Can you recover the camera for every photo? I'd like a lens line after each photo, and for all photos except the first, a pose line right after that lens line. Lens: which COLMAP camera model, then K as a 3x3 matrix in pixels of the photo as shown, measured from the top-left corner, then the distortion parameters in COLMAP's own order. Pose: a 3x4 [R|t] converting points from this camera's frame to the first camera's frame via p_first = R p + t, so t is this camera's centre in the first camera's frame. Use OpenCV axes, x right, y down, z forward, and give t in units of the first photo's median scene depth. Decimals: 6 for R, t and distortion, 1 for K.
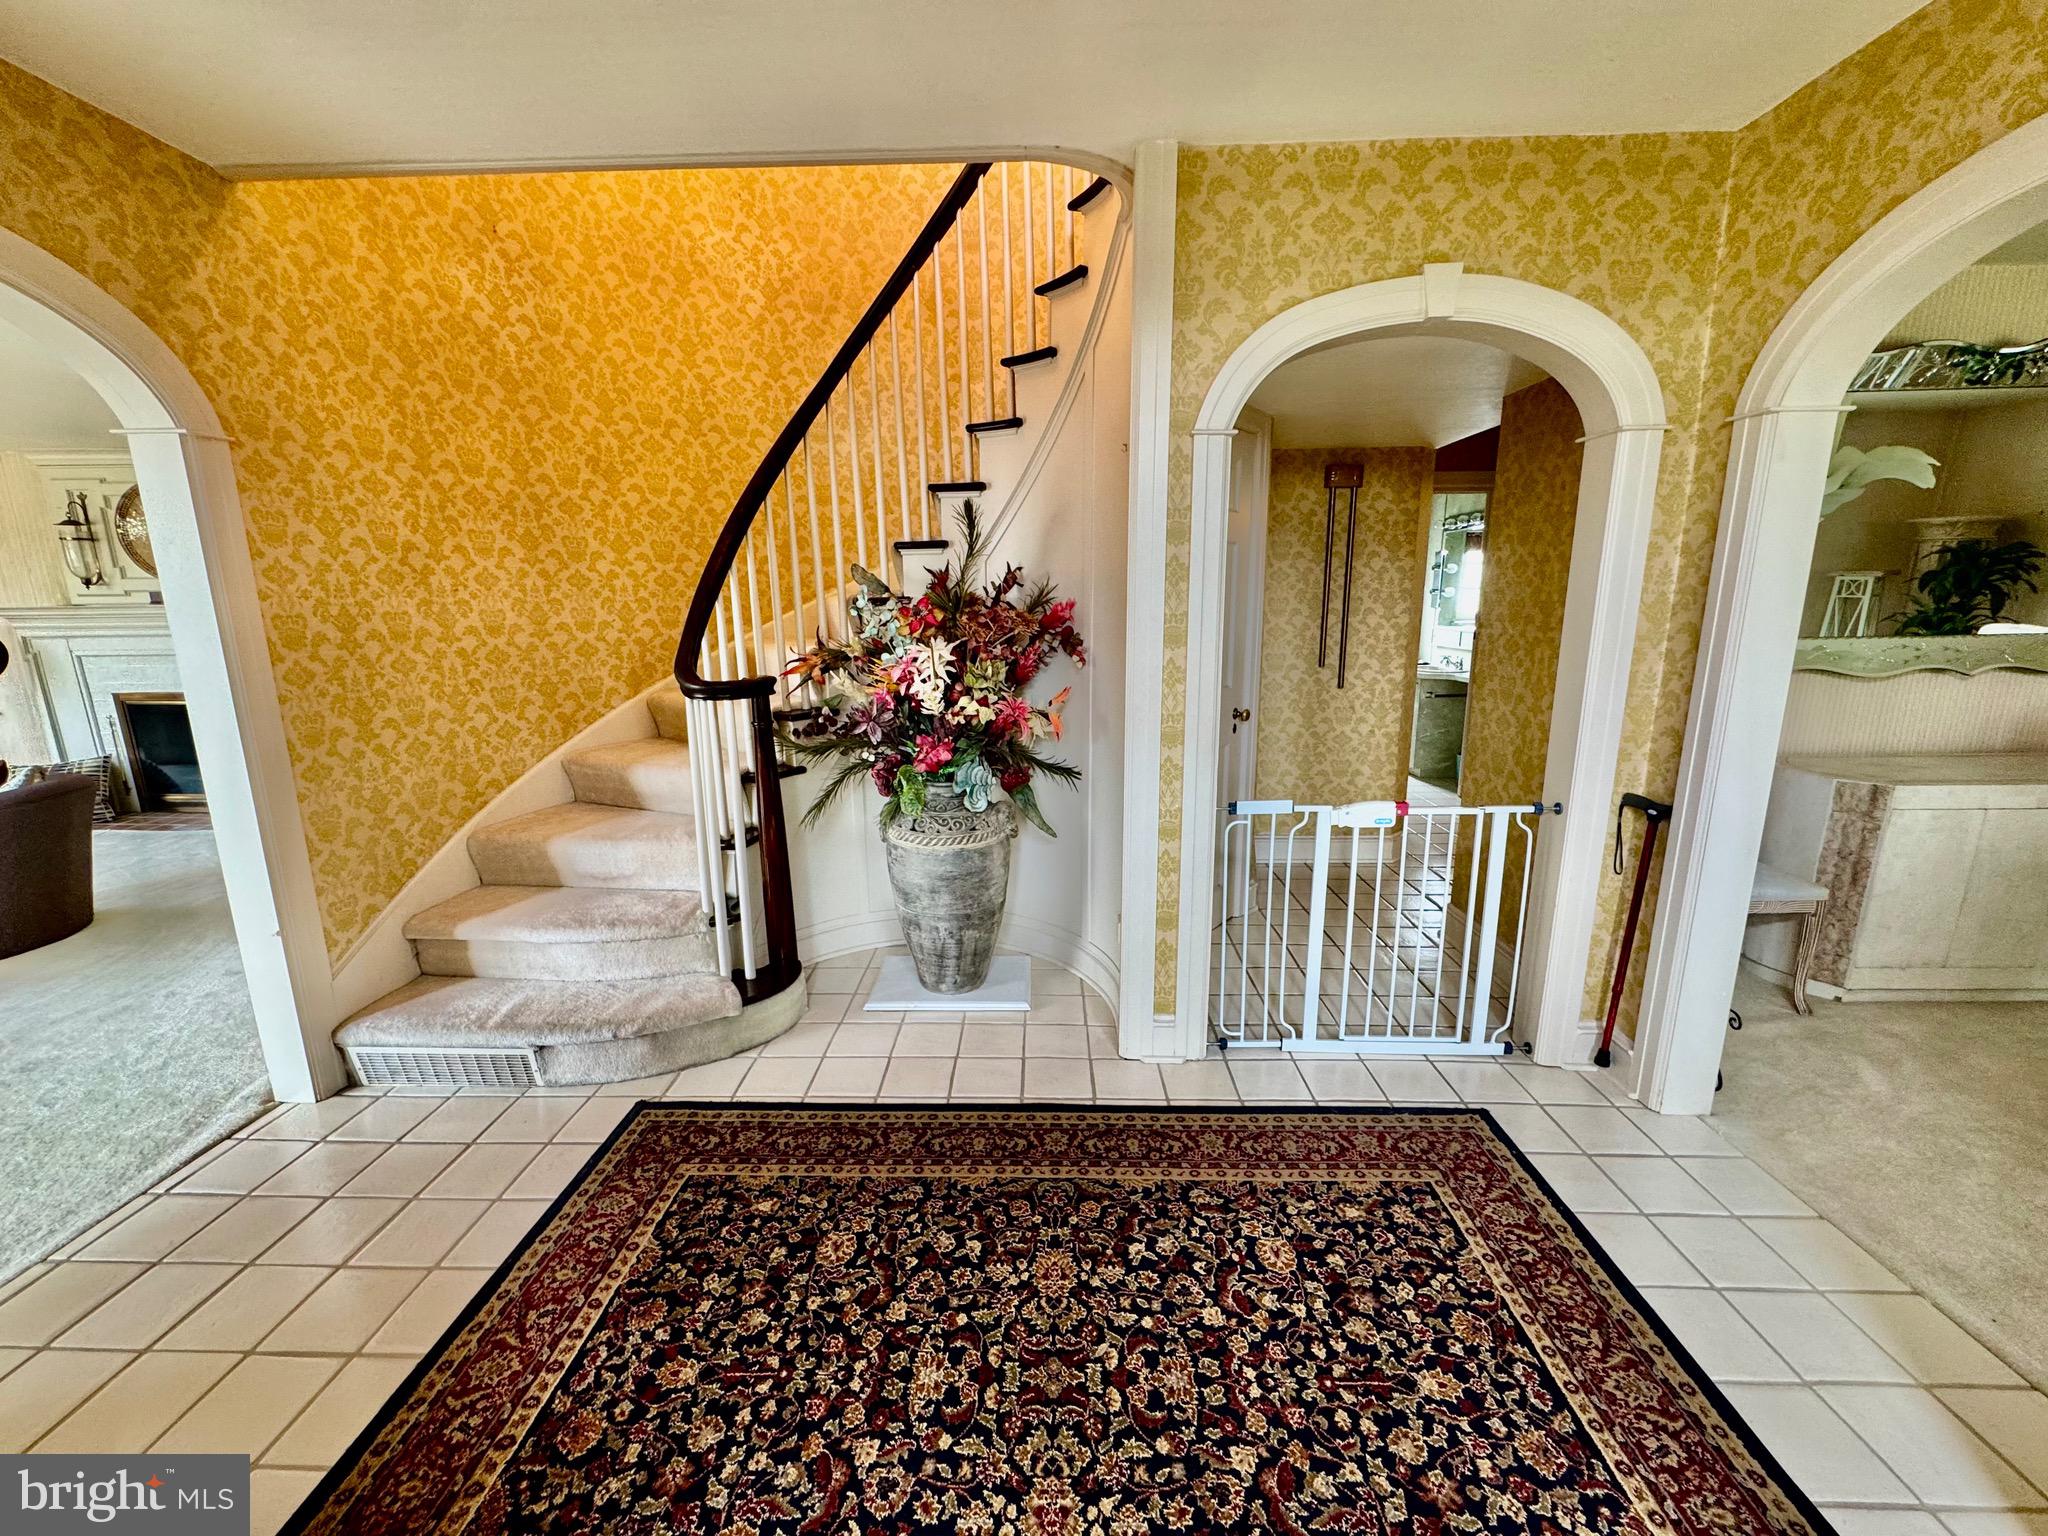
lens RADIAL K [[818.8, 0, 1020.9], [0, 818.8, 764.9], [0, 0, 1]] dist [-0.002405, 0.000698]
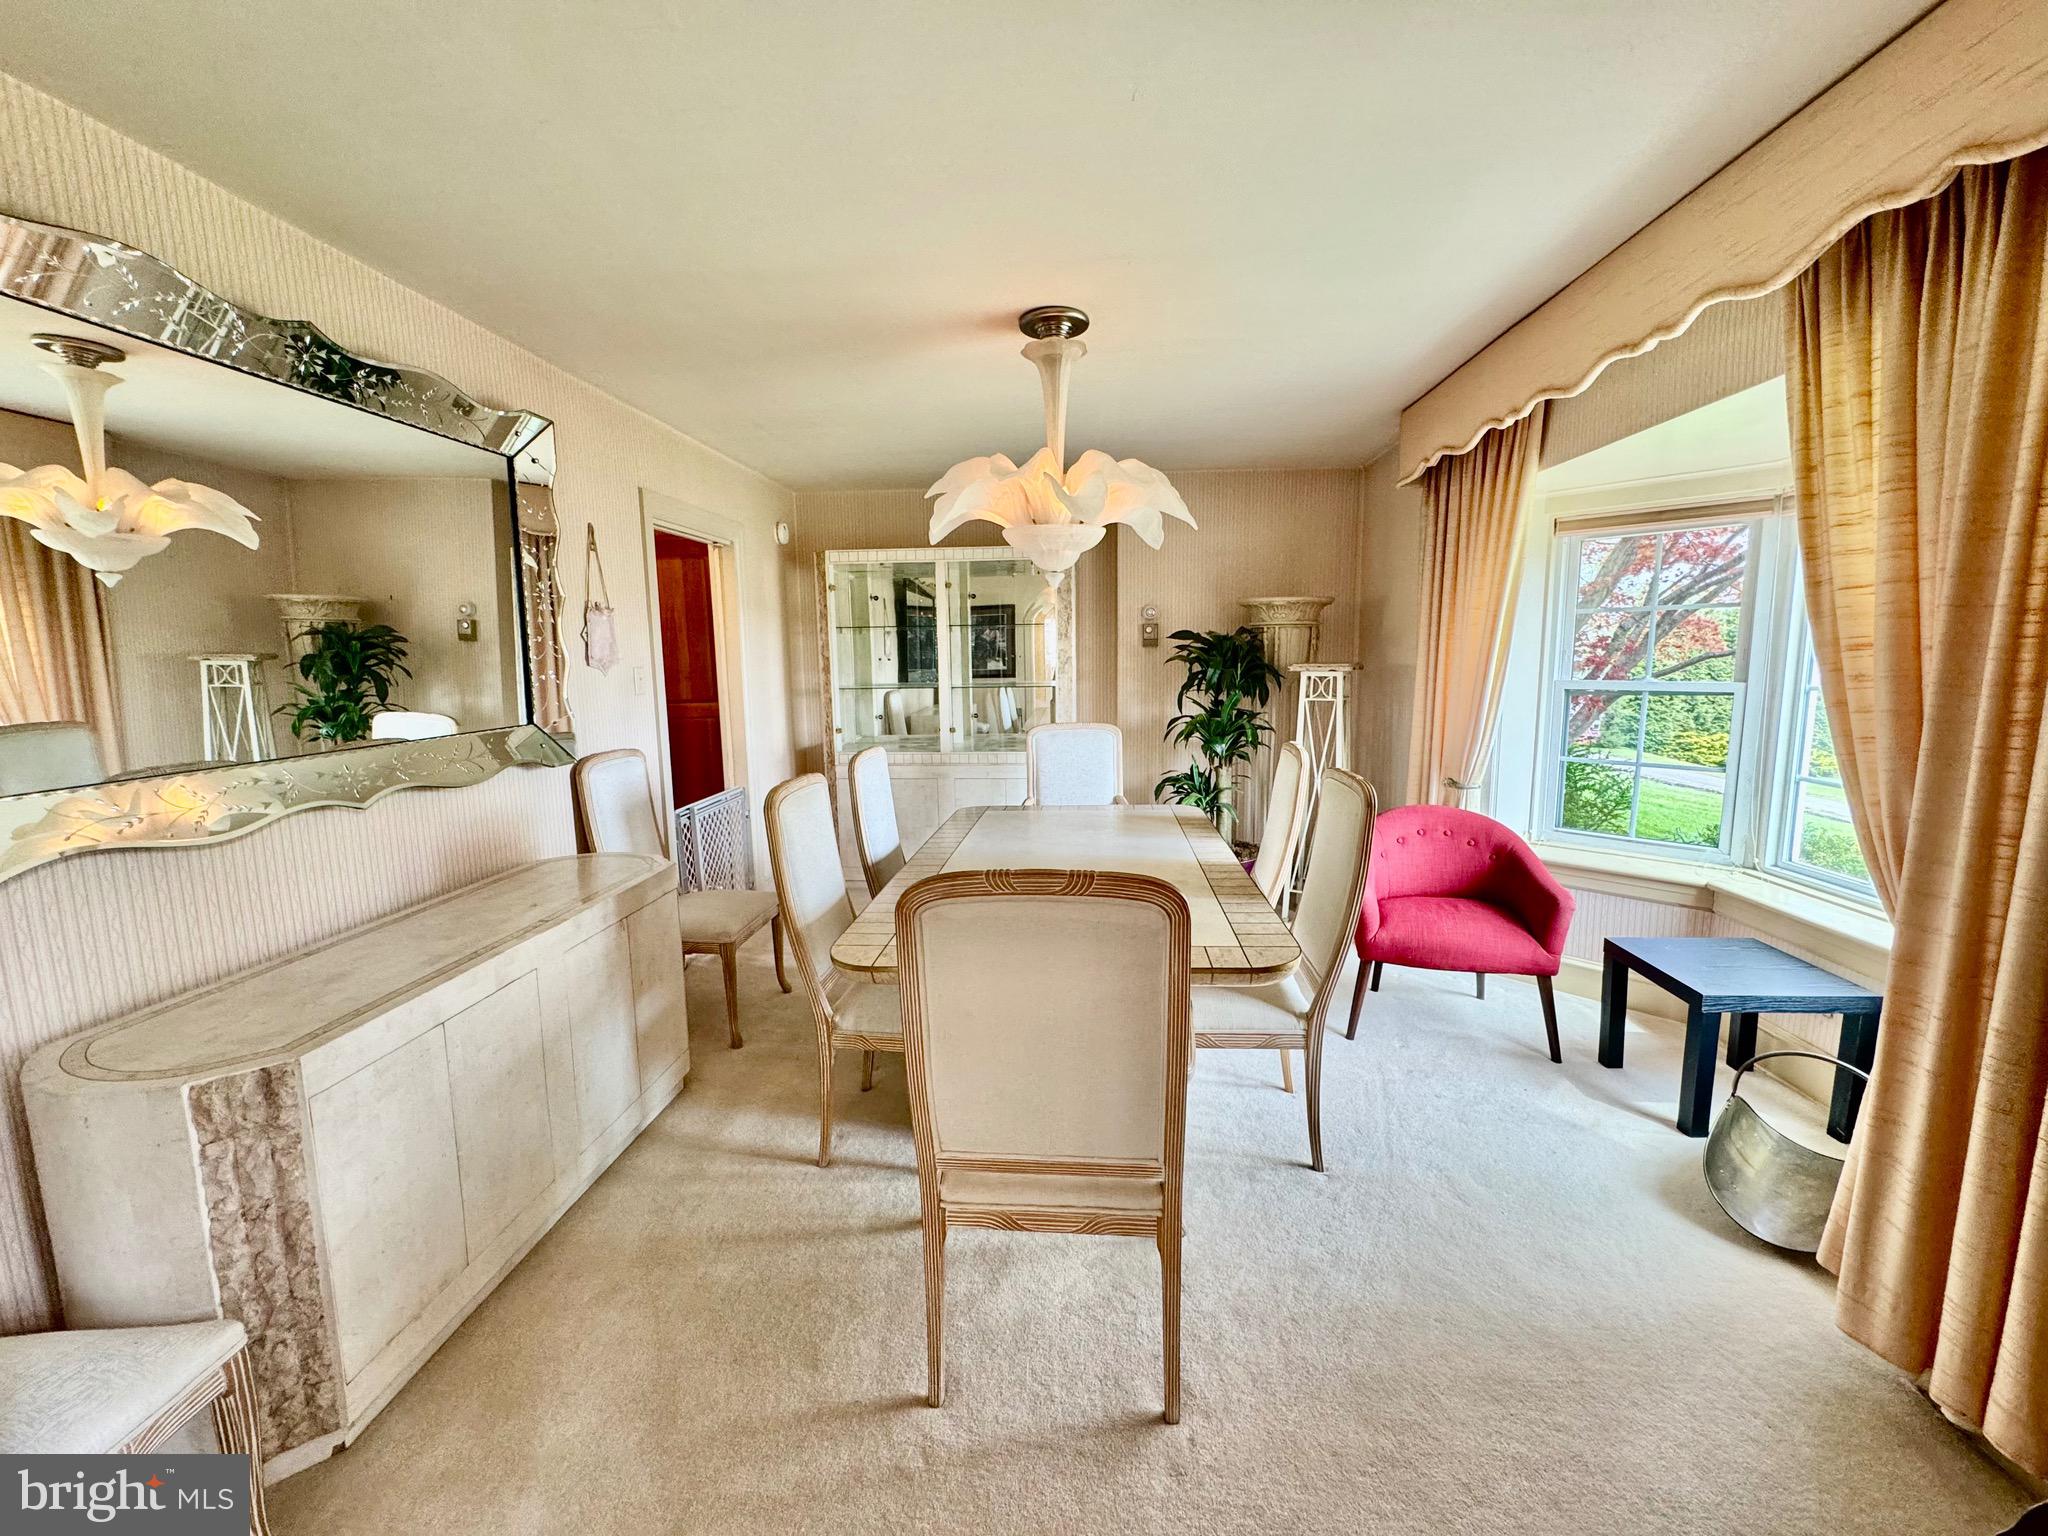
lens RADIAL K [[818.8, 0, 1029.0], [0, 818.8, 767.2], [0, 0, 1]] dist [-0.002405, 0.000698]
pose [[0.049865, -0.129918, 0.990270, 0.569854], [0.220631, 0.968441, 0.115945, -0.110342], [-0.974082, 0.212702, 0.076955, 0.439615]]
